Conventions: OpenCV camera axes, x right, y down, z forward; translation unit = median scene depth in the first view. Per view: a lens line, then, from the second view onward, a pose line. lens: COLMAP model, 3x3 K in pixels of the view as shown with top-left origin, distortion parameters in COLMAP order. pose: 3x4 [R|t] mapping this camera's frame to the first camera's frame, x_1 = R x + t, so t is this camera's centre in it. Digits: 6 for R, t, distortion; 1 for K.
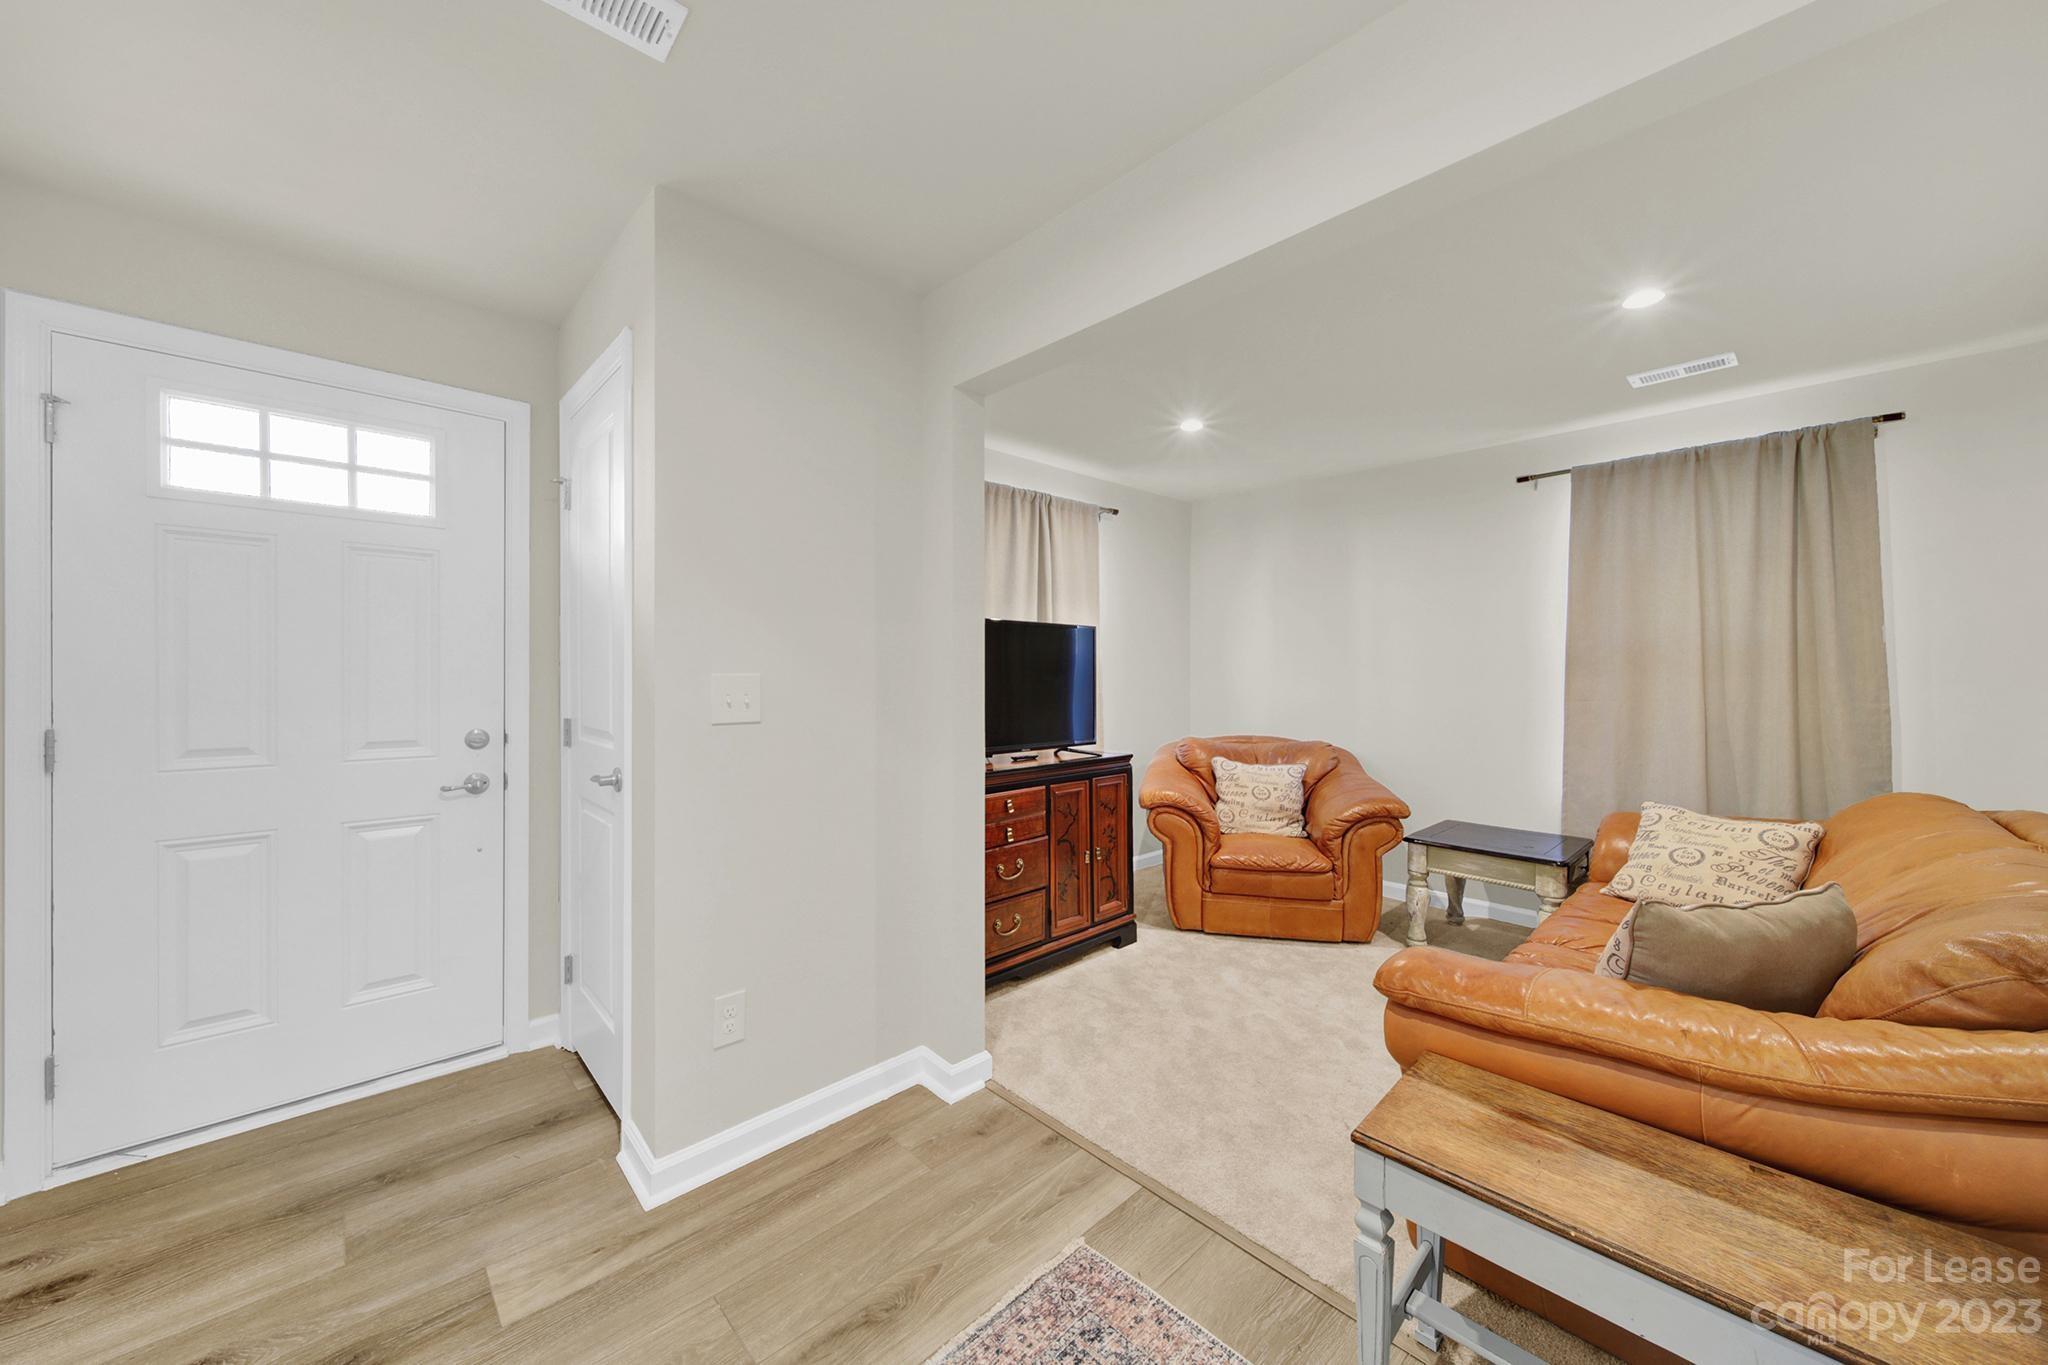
lens RADIAL K [[751.3, 0, 1011.5], [0, 751.3, 678.1], [0, 0, 1]] dist [-0.016327, -0.000506]
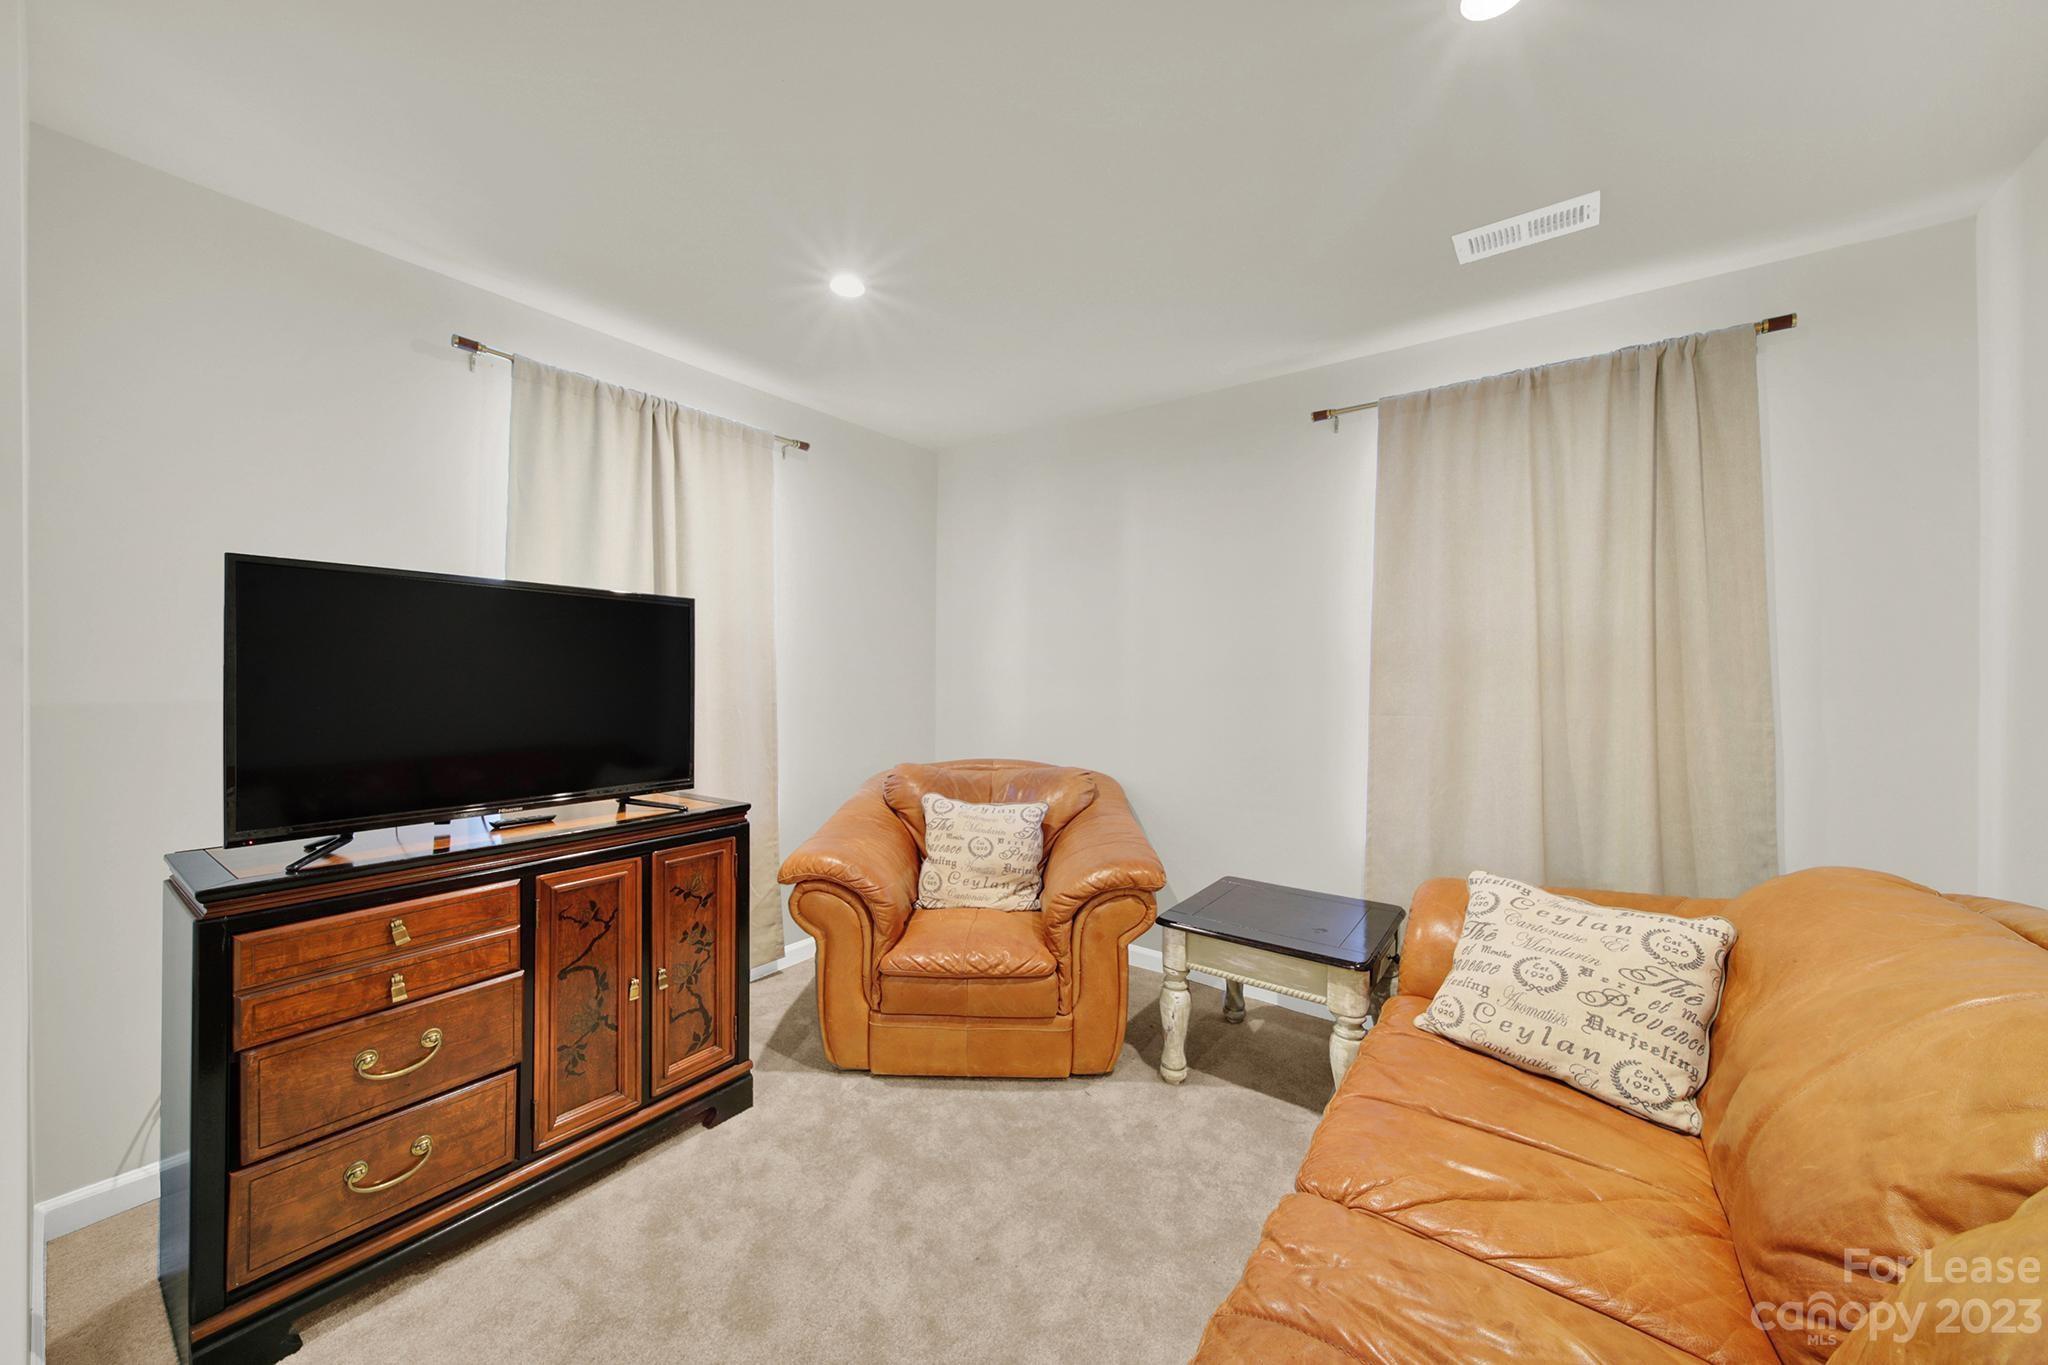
lens RADIAL K [[751.3, 0, 1032.5], [0, 751.3, 679.3], [0, 0, 1]] dist [-0.016327, -0.000506]
pose [[0.977788, 0.004454, 0.209551, 0.279122], [-0.004644, 0.999989, 0.000410, -0.004015], [-0.209546, -0.001374, 0.977798, 0.367989]]
